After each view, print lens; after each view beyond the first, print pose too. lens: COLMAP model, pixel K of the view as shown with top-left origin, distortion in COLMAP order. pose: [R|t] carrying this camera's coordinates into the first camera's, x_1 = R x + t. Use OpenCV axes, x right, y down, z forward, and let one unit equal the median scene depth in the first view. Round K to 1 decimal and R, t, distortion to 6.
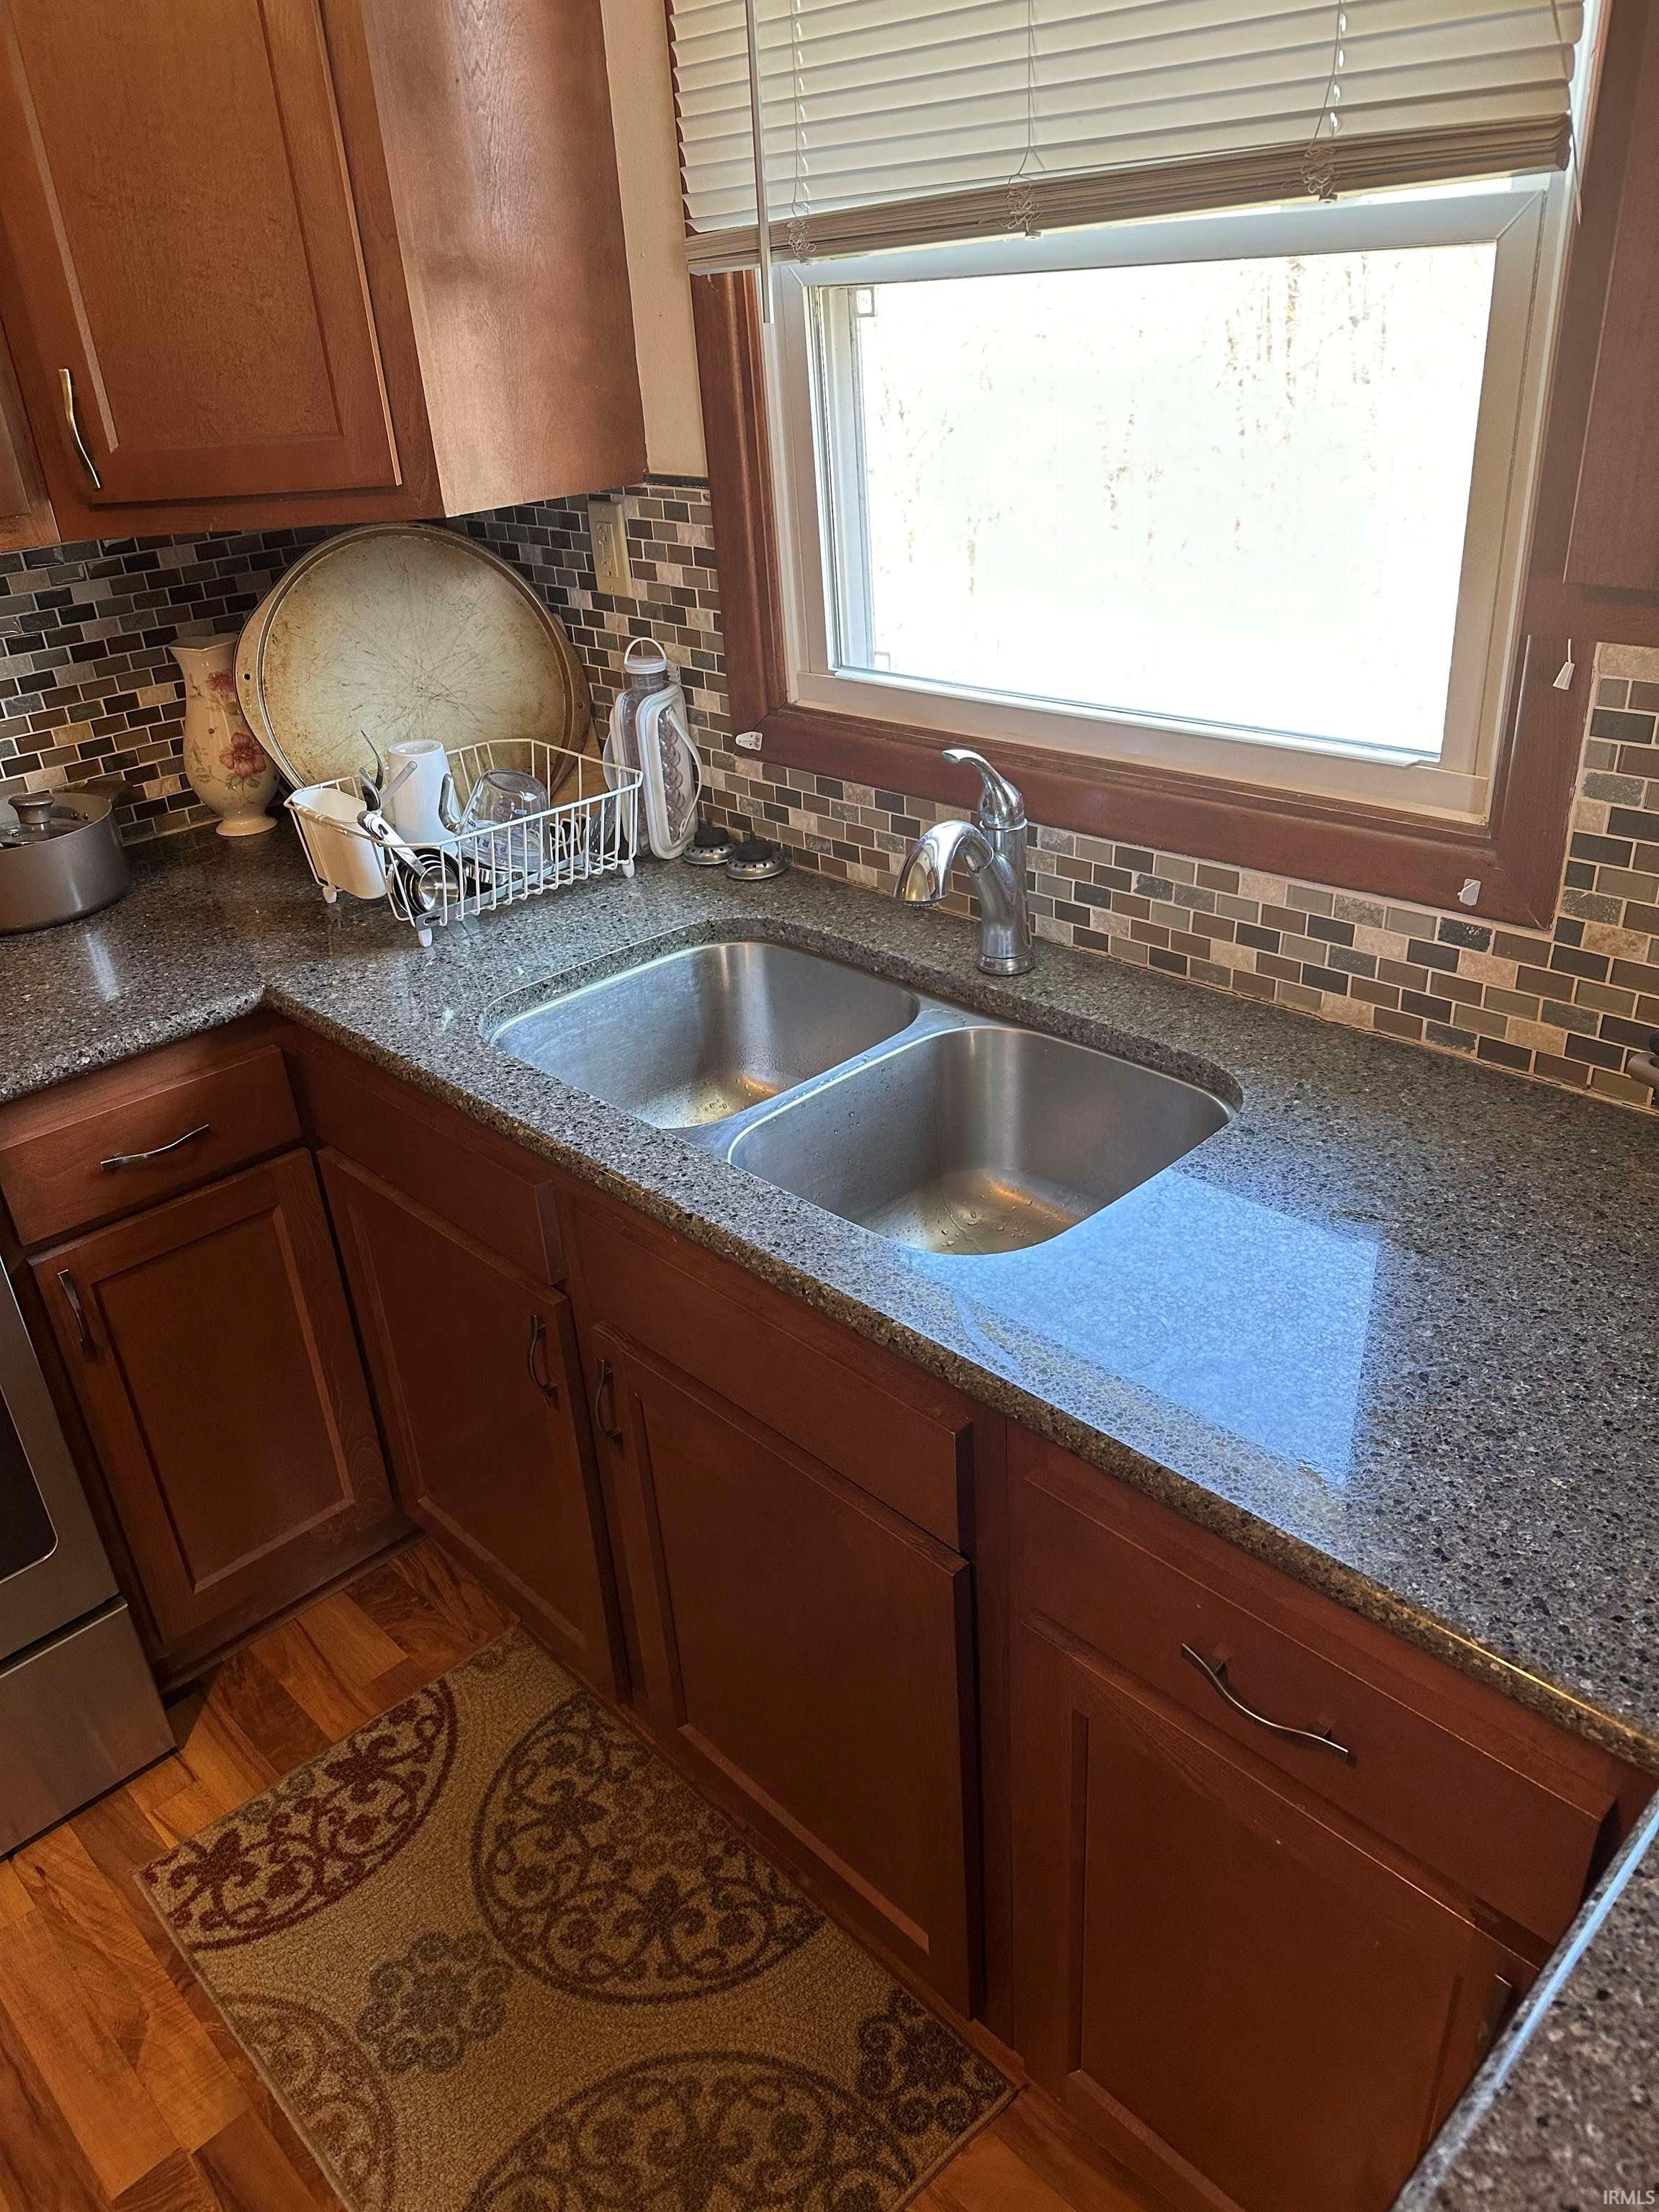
lens RADIAL K [[1555.3, 0, 833.0], [0, 1555.3, 1096.5], [0, 0, 1]] dist [0.003100, -0.014629]
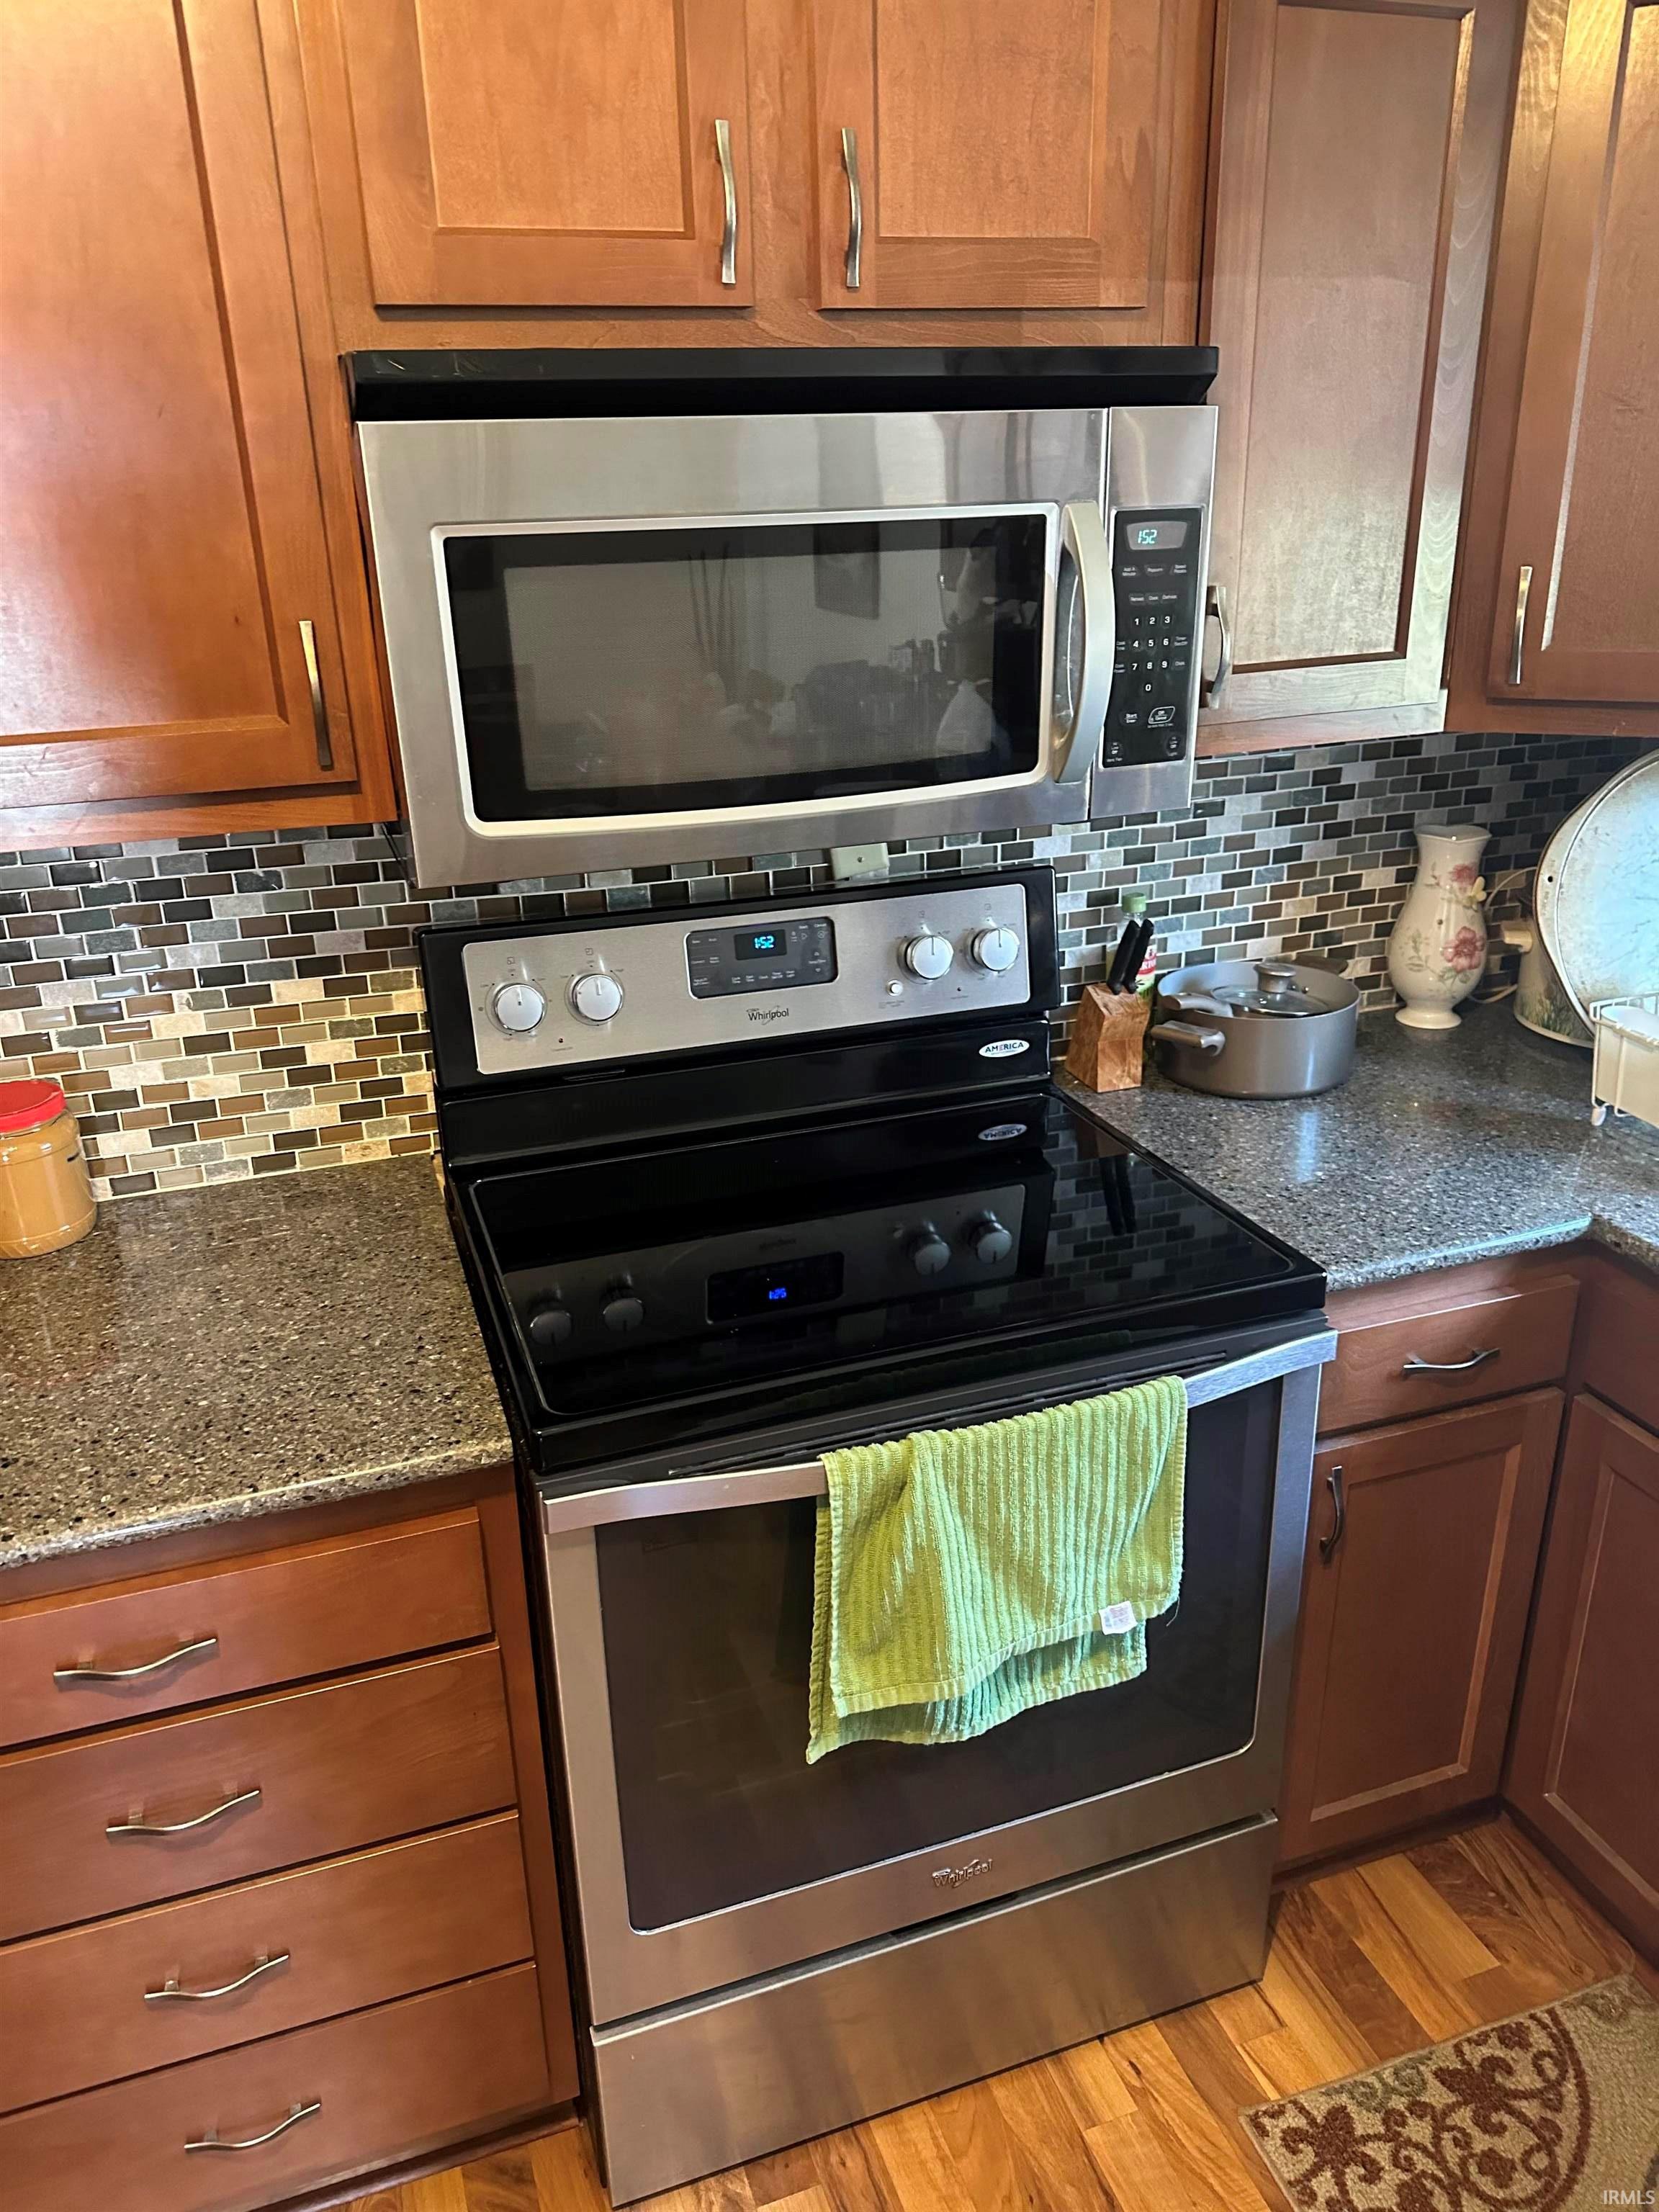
lens RADIAL K [[1555.3, 0, 819.9], [0, 1555.3, 1112.4], [0, 0, 1]] dist [0.003100, -0.014629]
pose [[0.900286, 0.180399, -0.396159, -0.380090], [-0.215492, 0.975444, -0.045525, 0.009306], [0.378218, 0.126354, 0.917053, -0.023823]]
